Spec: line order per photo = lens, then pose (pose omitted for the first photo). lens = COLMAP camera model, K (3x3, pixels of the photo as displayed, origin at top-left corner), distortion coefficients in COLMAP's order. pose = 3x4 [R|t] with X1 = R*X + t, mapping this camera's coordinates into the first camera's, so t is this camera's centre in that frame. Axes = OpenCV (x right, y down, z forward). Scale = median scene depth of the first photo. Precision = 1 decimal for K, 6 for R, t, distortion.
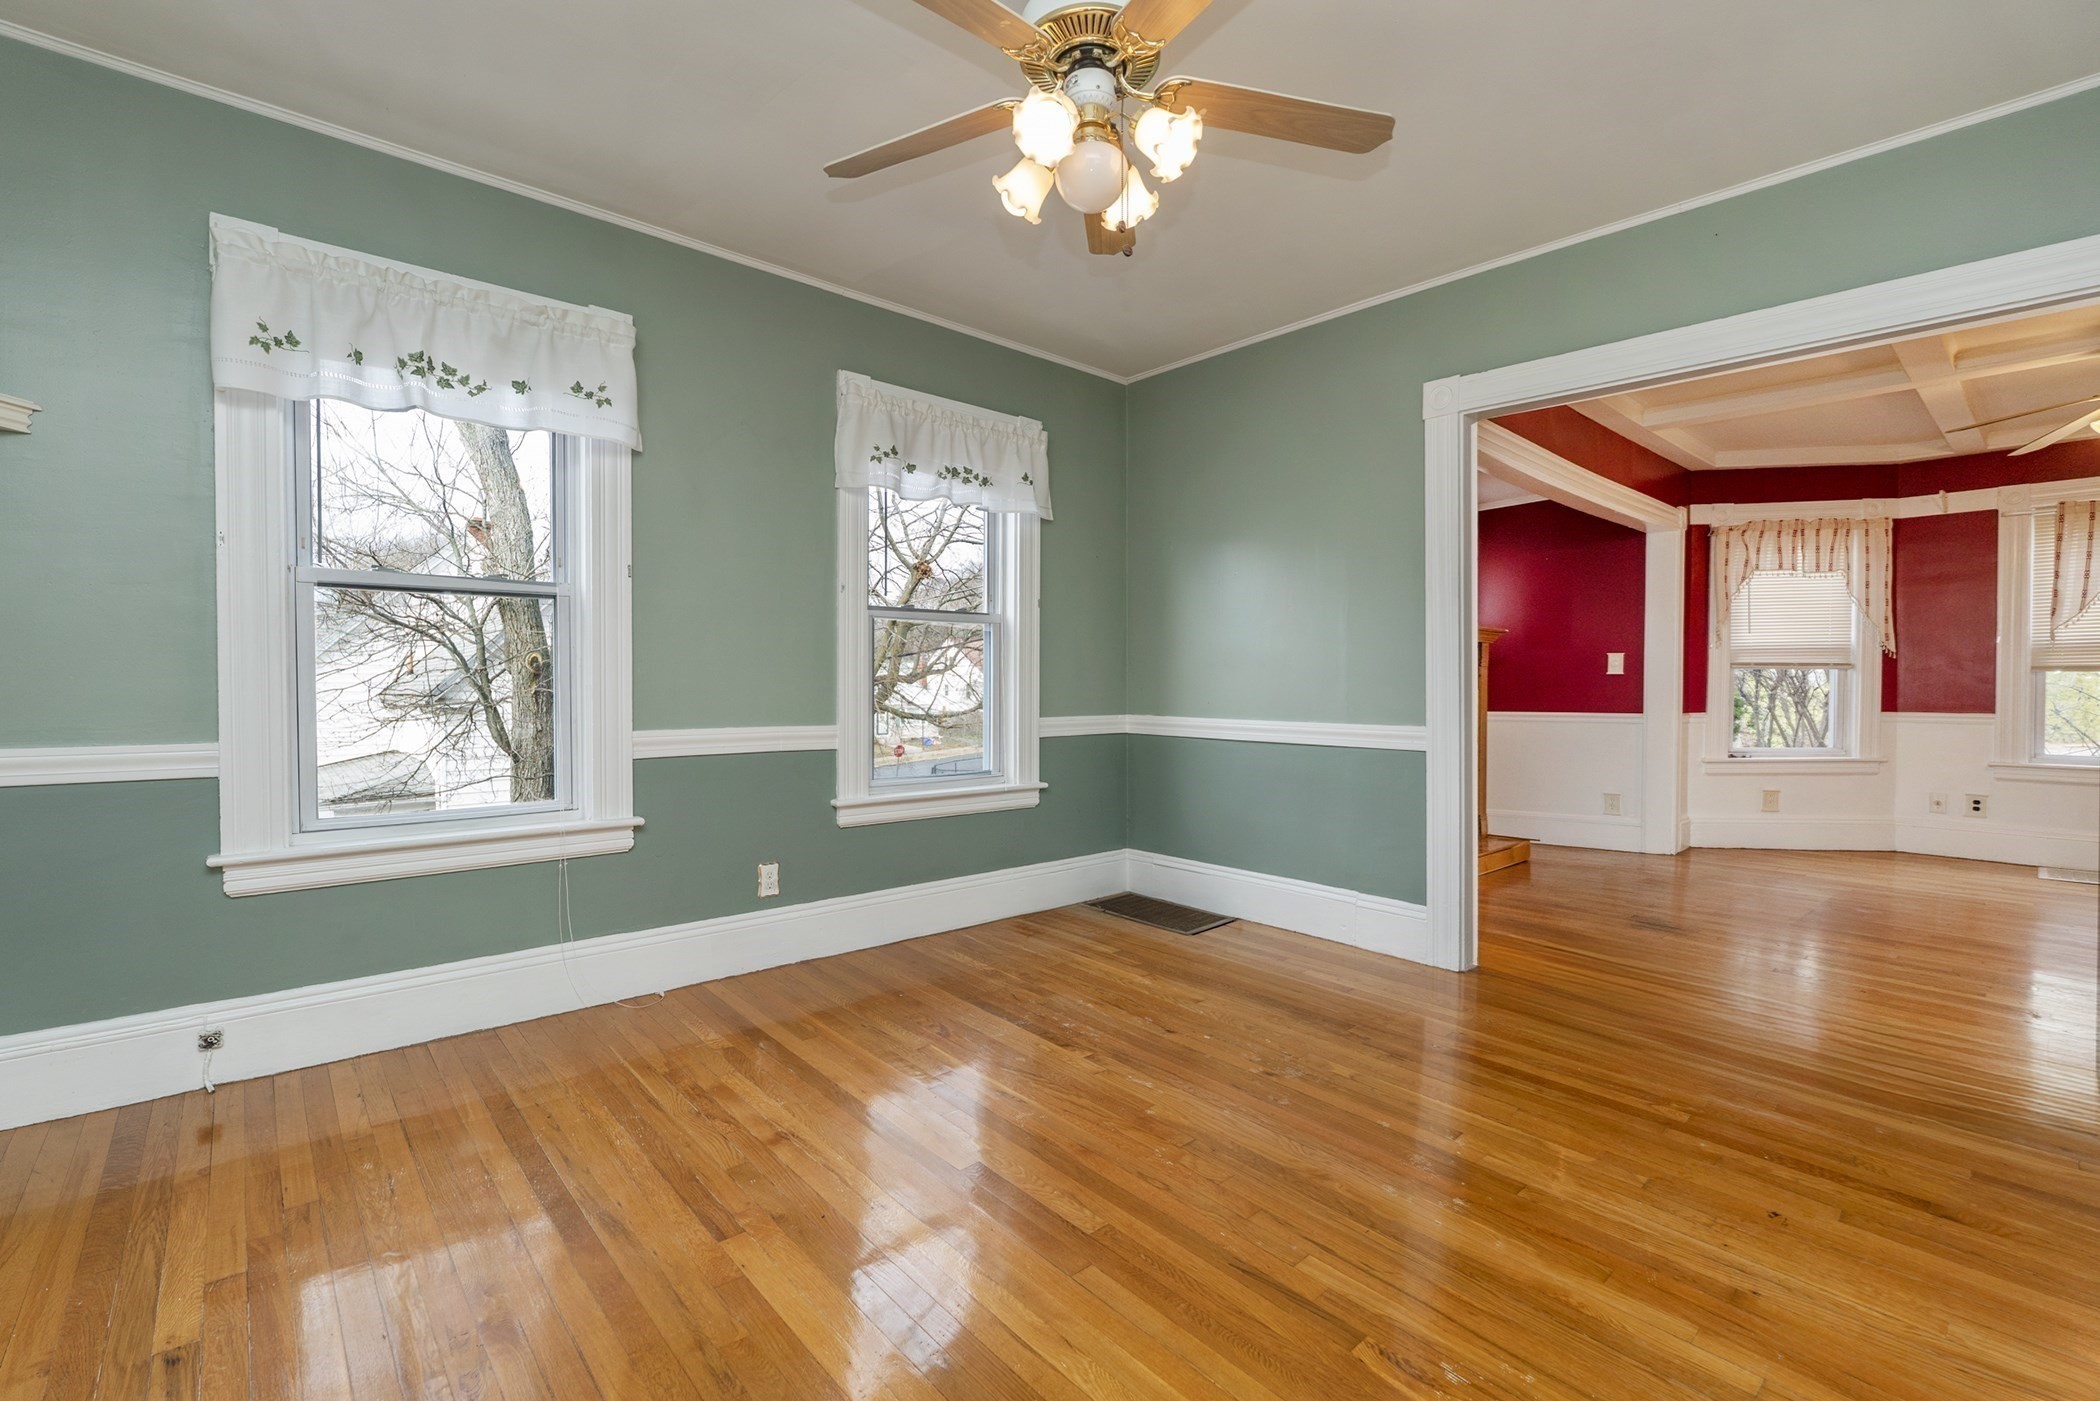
lens RADIAL K [[922.9, 0, 1040.6], [0, 922.9, 703.2], [0, 0, 1]] dist [-0.011285, 0.002704]
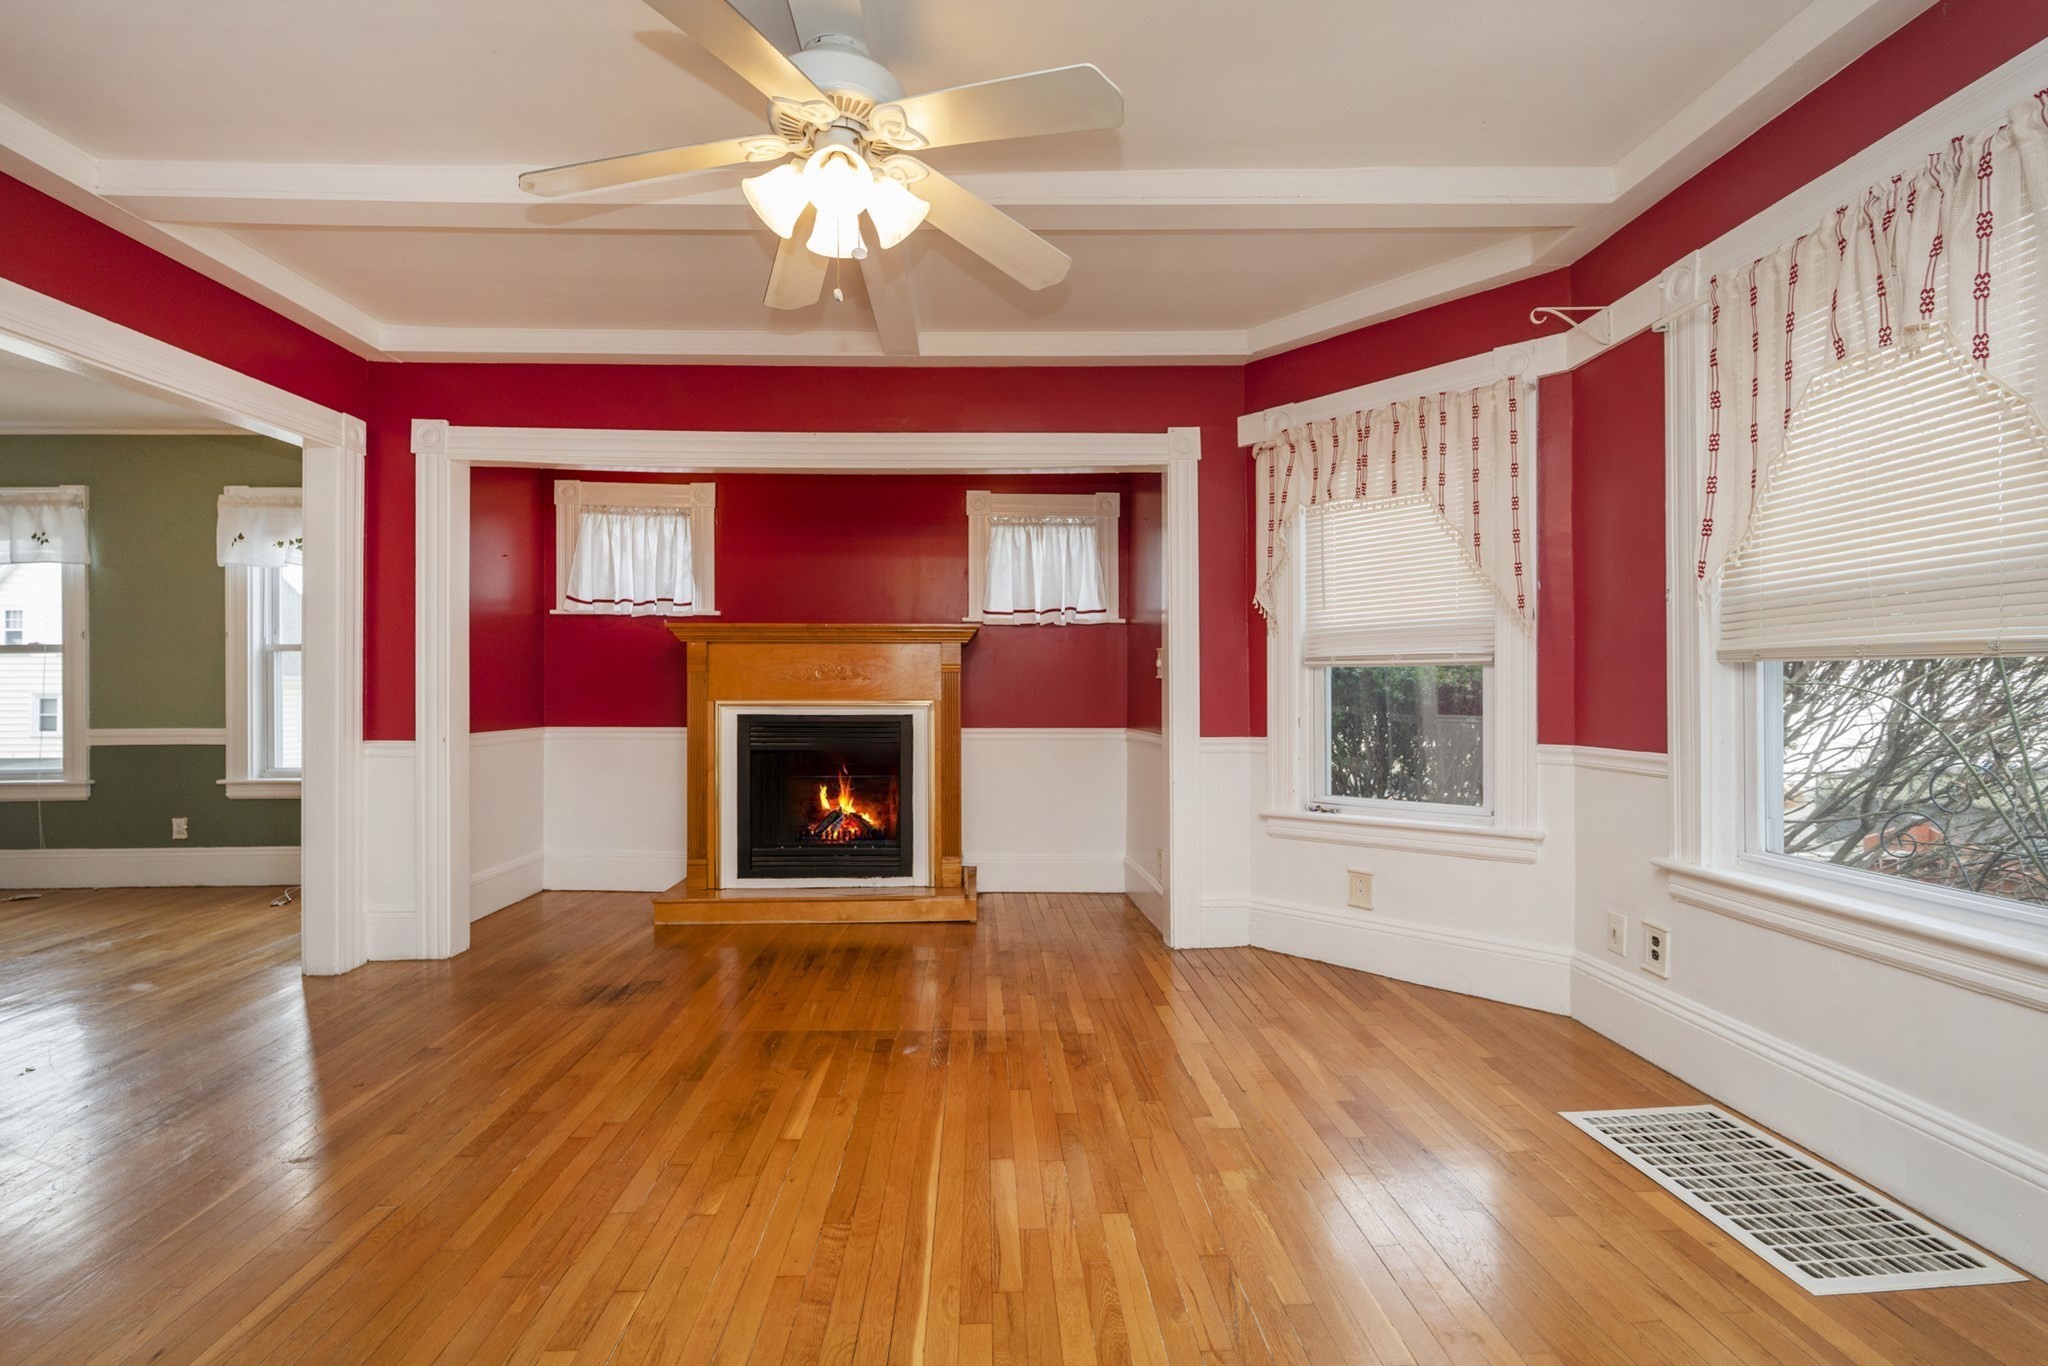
lens RADIAL K [[900.0, 0, 980.2], [0, 900.0, 684.7], [0, 0, 1]] dist [-0.011285, 0.002704]
pose [[0.777938, -0.009439, -0.628271, 1.100606], [-0.002609, 0.999830, -0.018252, -0.015965], [0.628336, 0.015838, 0.777781, 0.441681]]
